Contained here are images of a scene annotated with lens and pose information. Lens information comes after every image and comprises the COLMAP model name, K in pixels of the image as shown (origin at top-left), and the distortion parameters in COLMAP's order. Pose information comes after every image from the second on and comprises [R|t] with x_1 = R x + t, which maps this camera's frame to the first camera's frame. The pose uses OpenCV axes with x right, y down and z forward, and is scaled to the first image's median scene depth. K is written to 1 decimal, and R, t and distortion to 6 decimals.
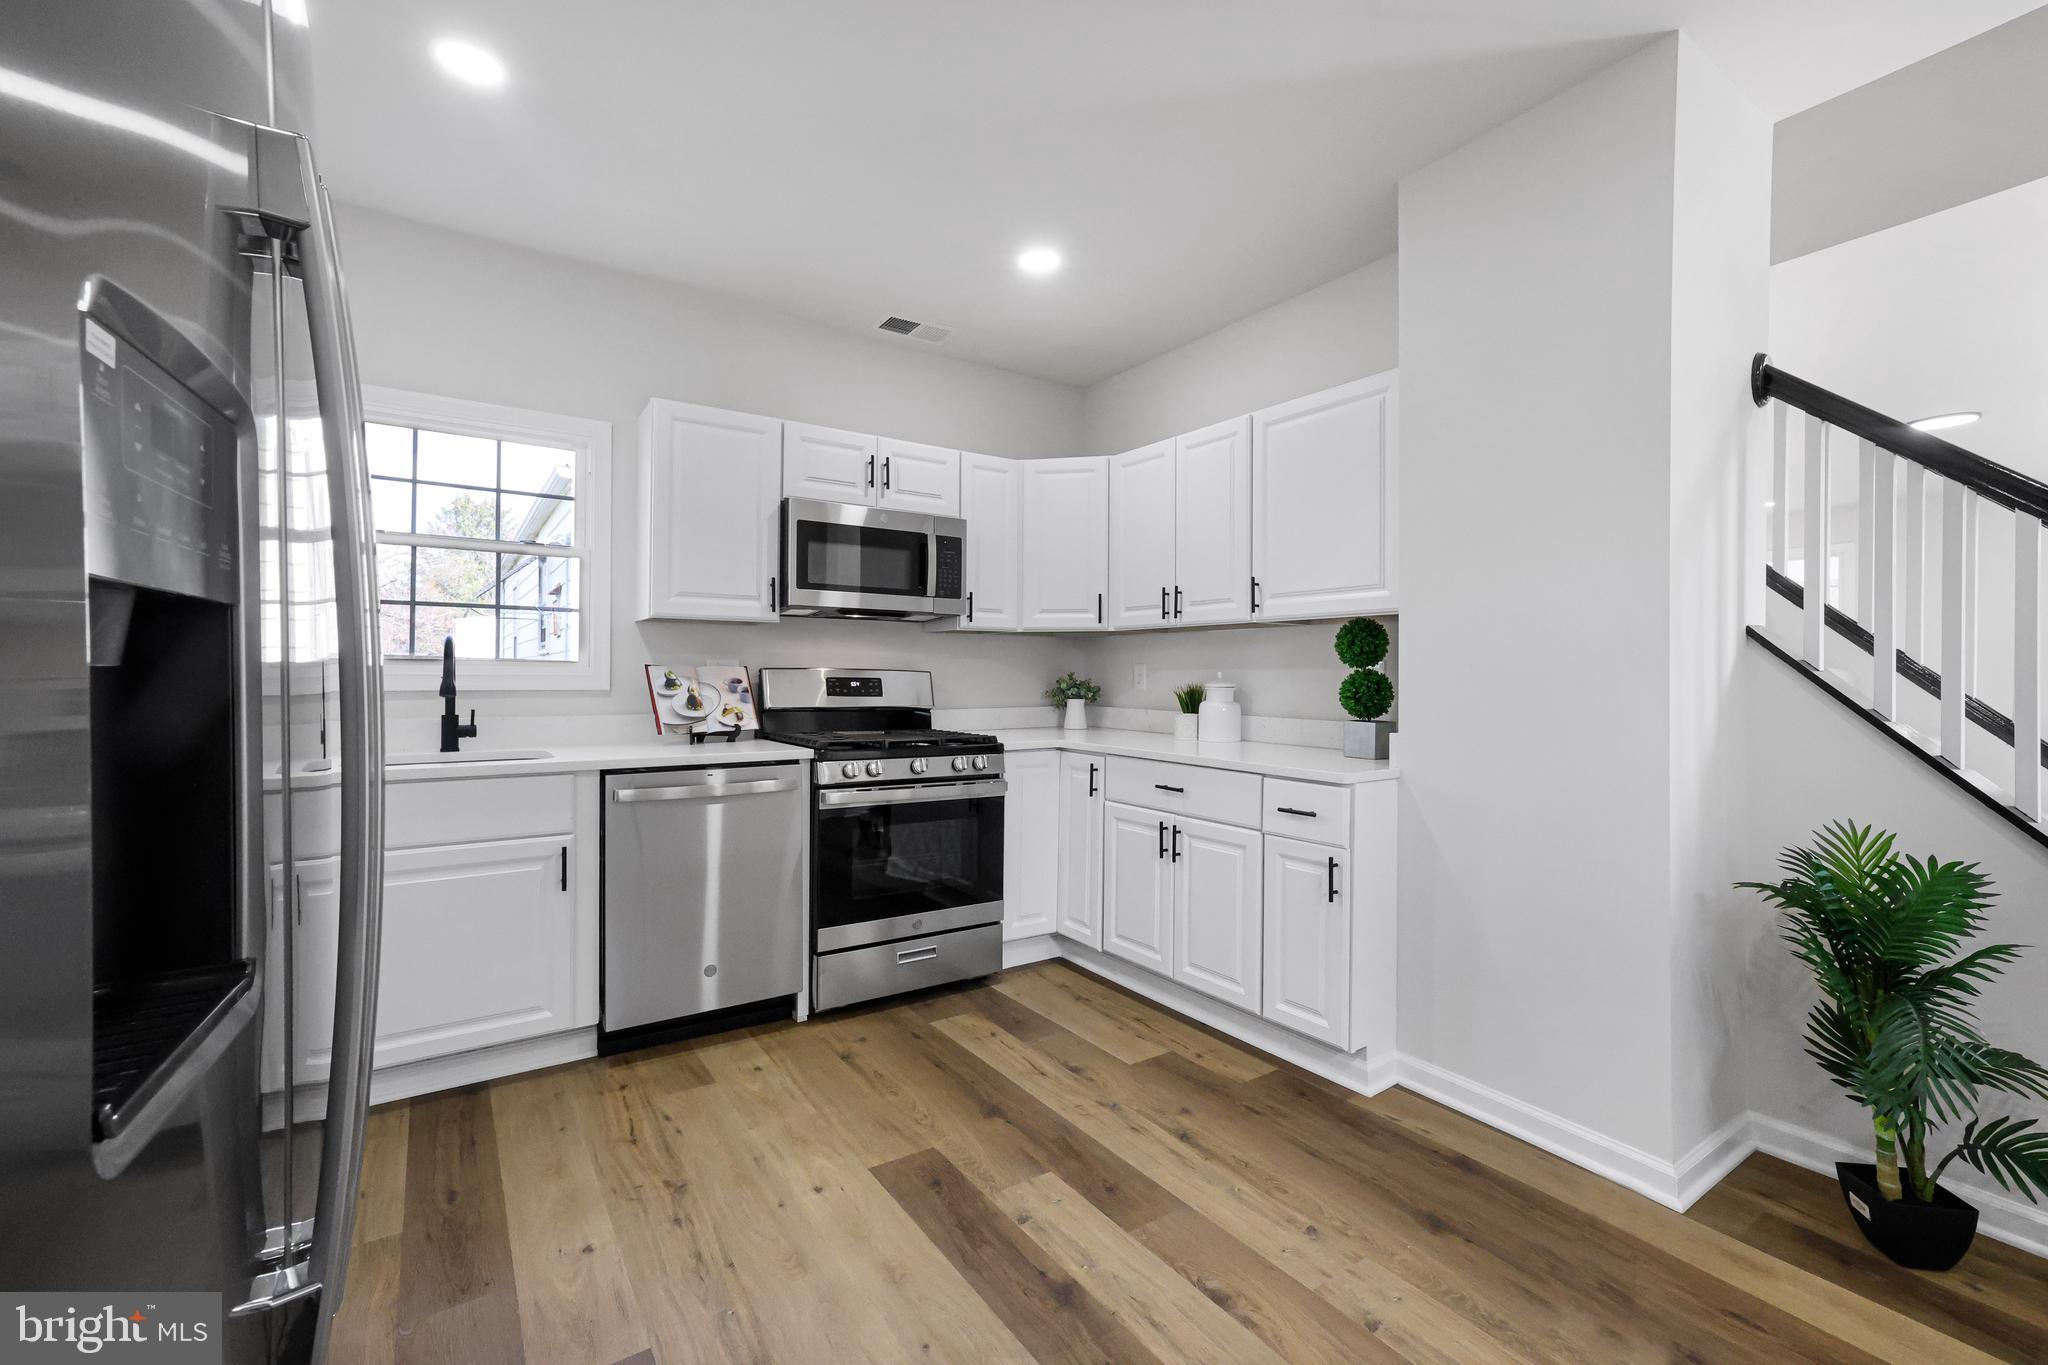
lens RADIAL K [[860.3, 0, 1022.3], [0, 860.3, 677.4], [0, 0, 1]] dist [-0.033425, 0.029921]
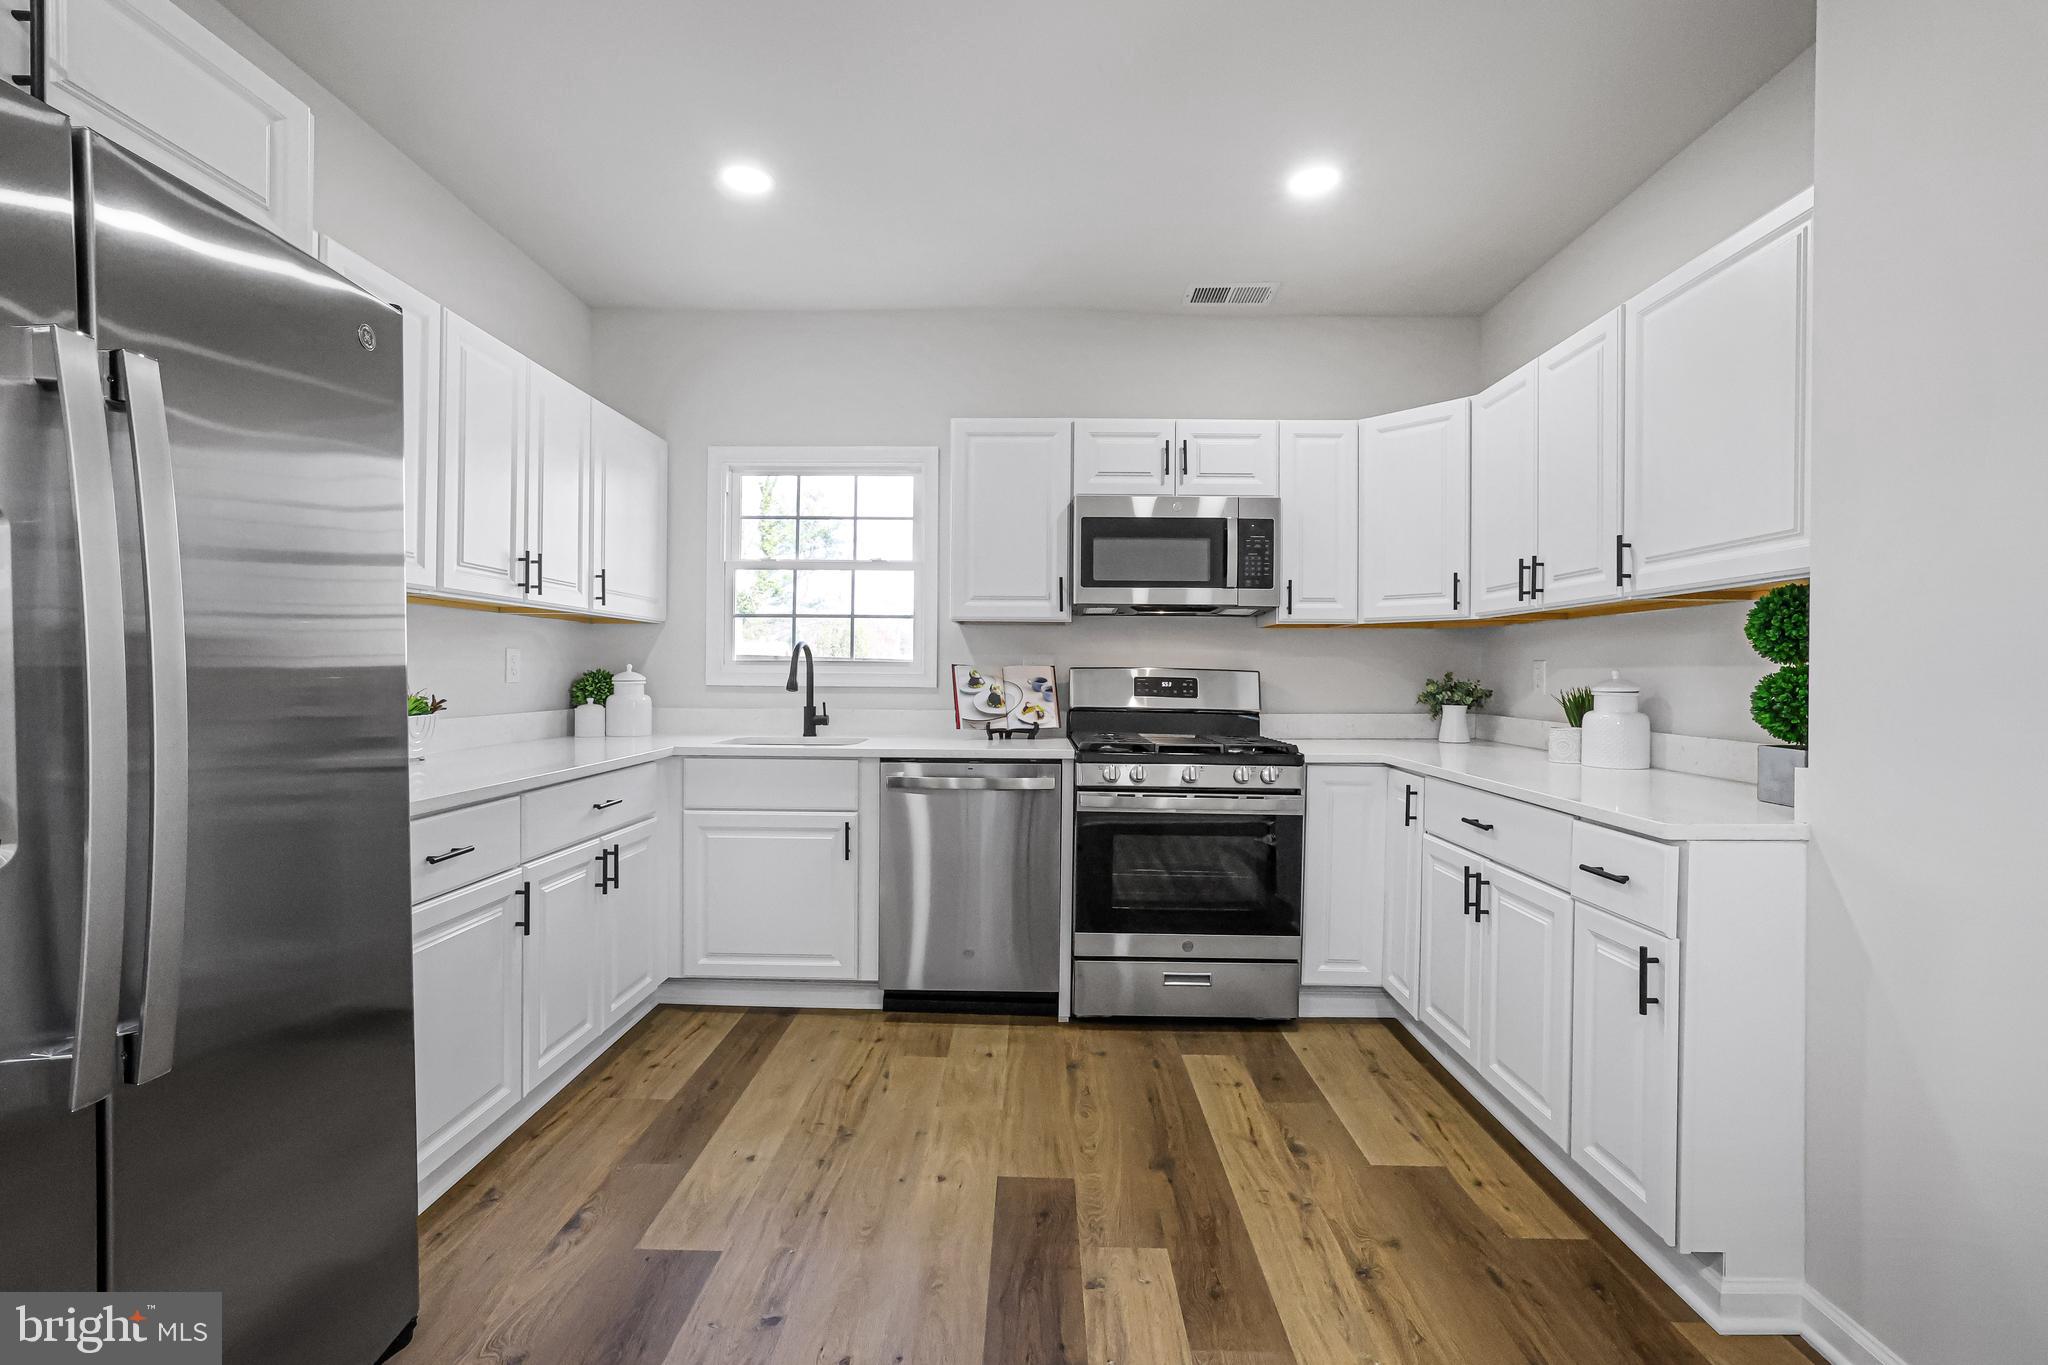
lens RADIAL K [[884.5, 0, 1024.0], [0, 884.5, 682.5], [0, 0, 1]] dist [-0.039602, 0.020785]
pose [[0.815270, 0.006171, -0.579048, 0.286679], [-0.004184, 0.999980, 0.004765, 0.002293], [0.579066, -0.001462, 0.815279, 0.135033]]
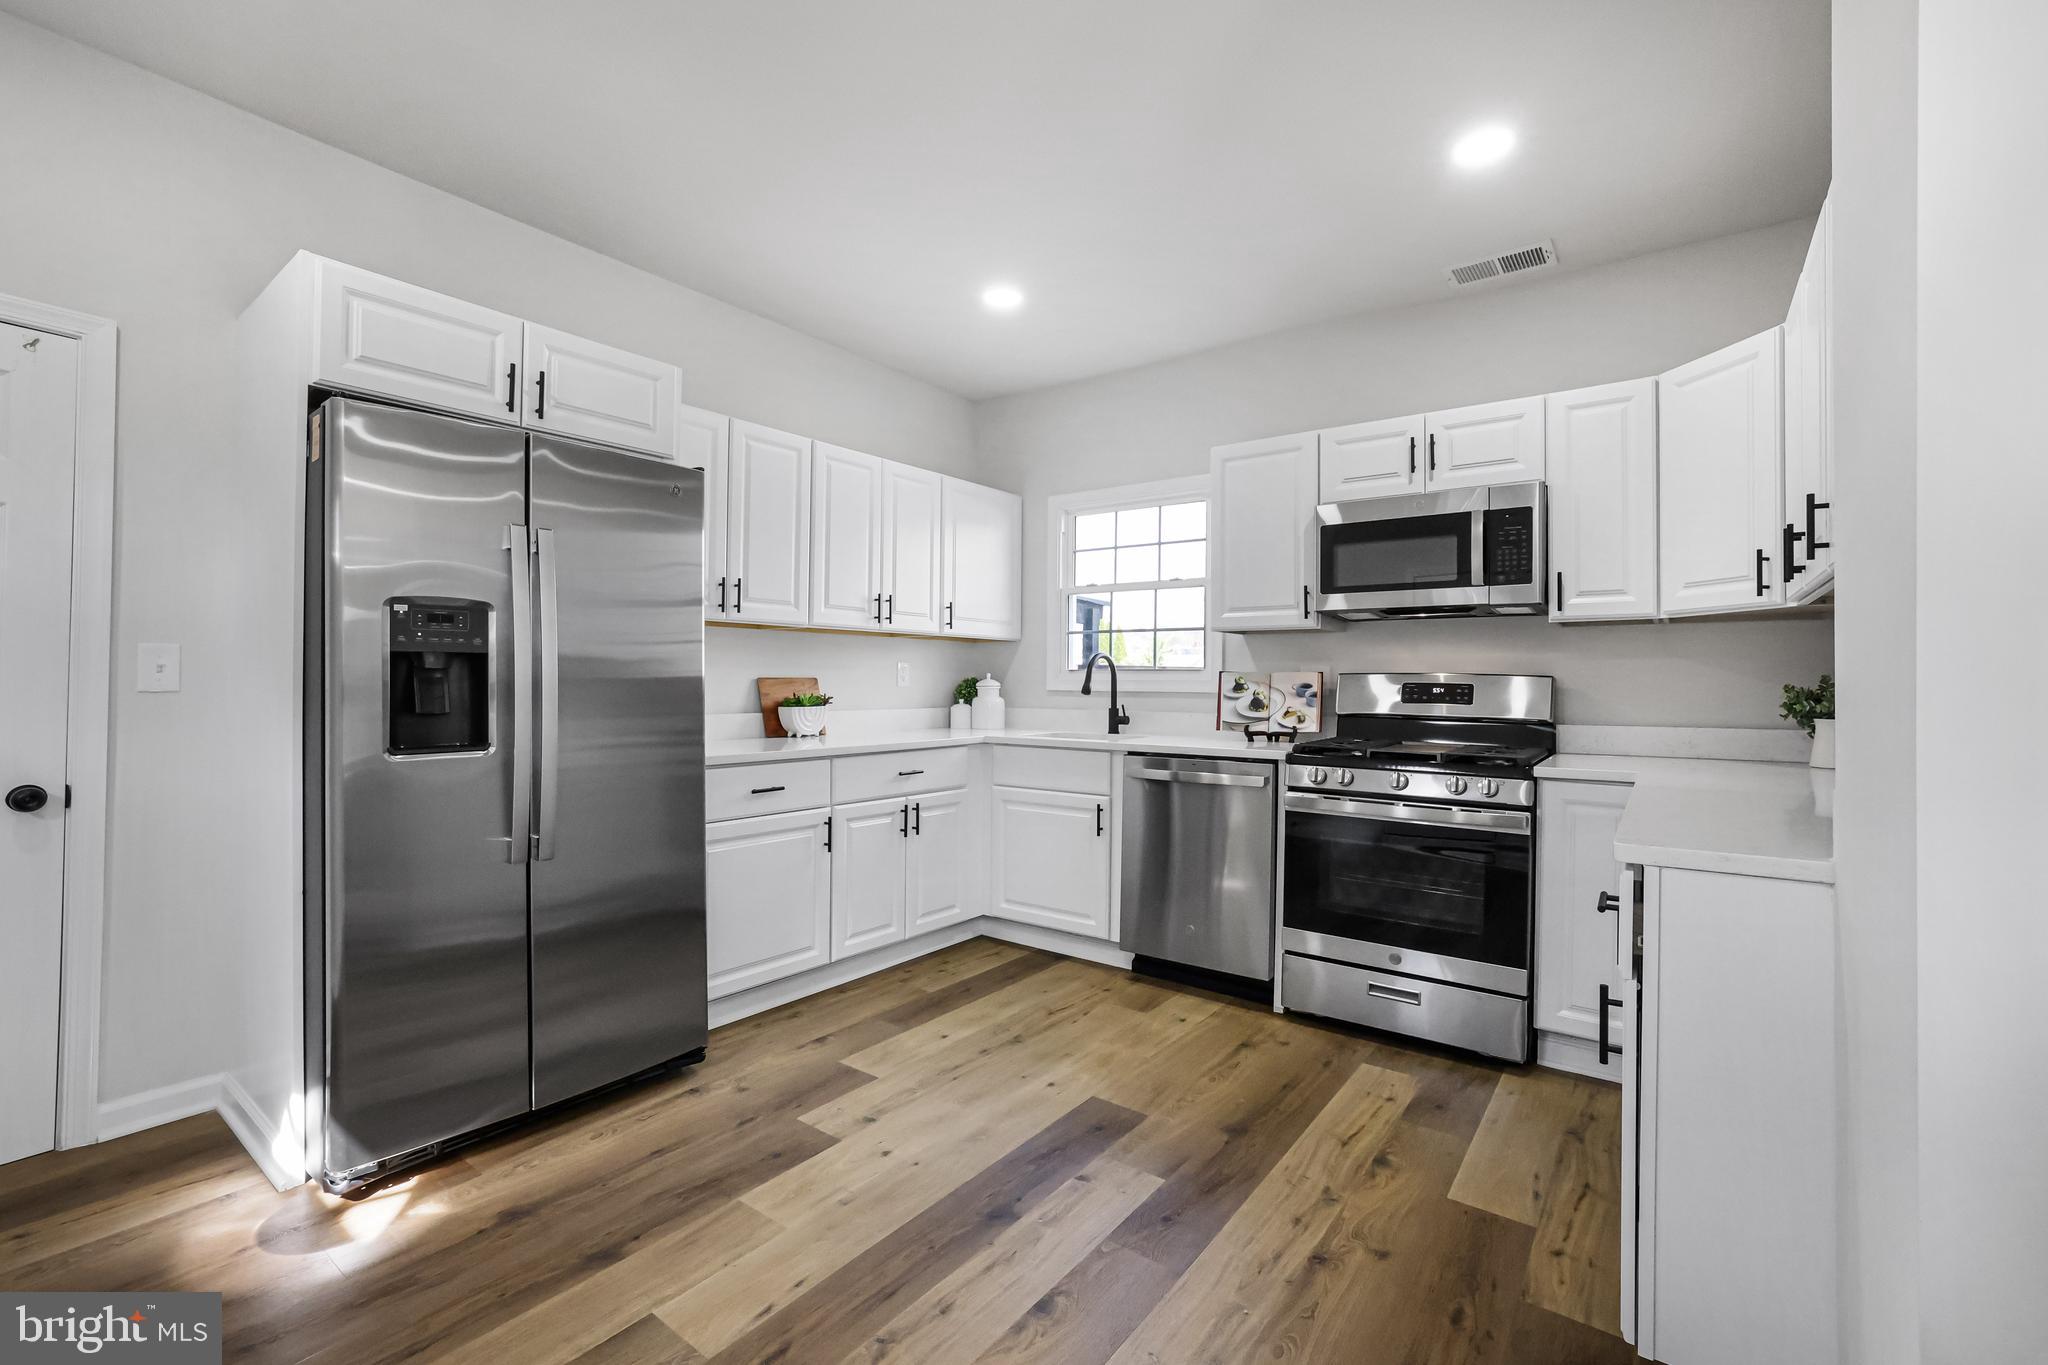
lens RADIAL K [[884.5, 0, 1024.0], [0, 884.5, 682.5], [0, 0, 1]] dist [-0.039602, 0.020785]
pose [[0.319516, -0.002799, -0.947577, 0.634459], [-0.007675, 0.999955, -0.005542, 0.009449], [0.947550, 0.009043, 0.319480, 0.352407]]
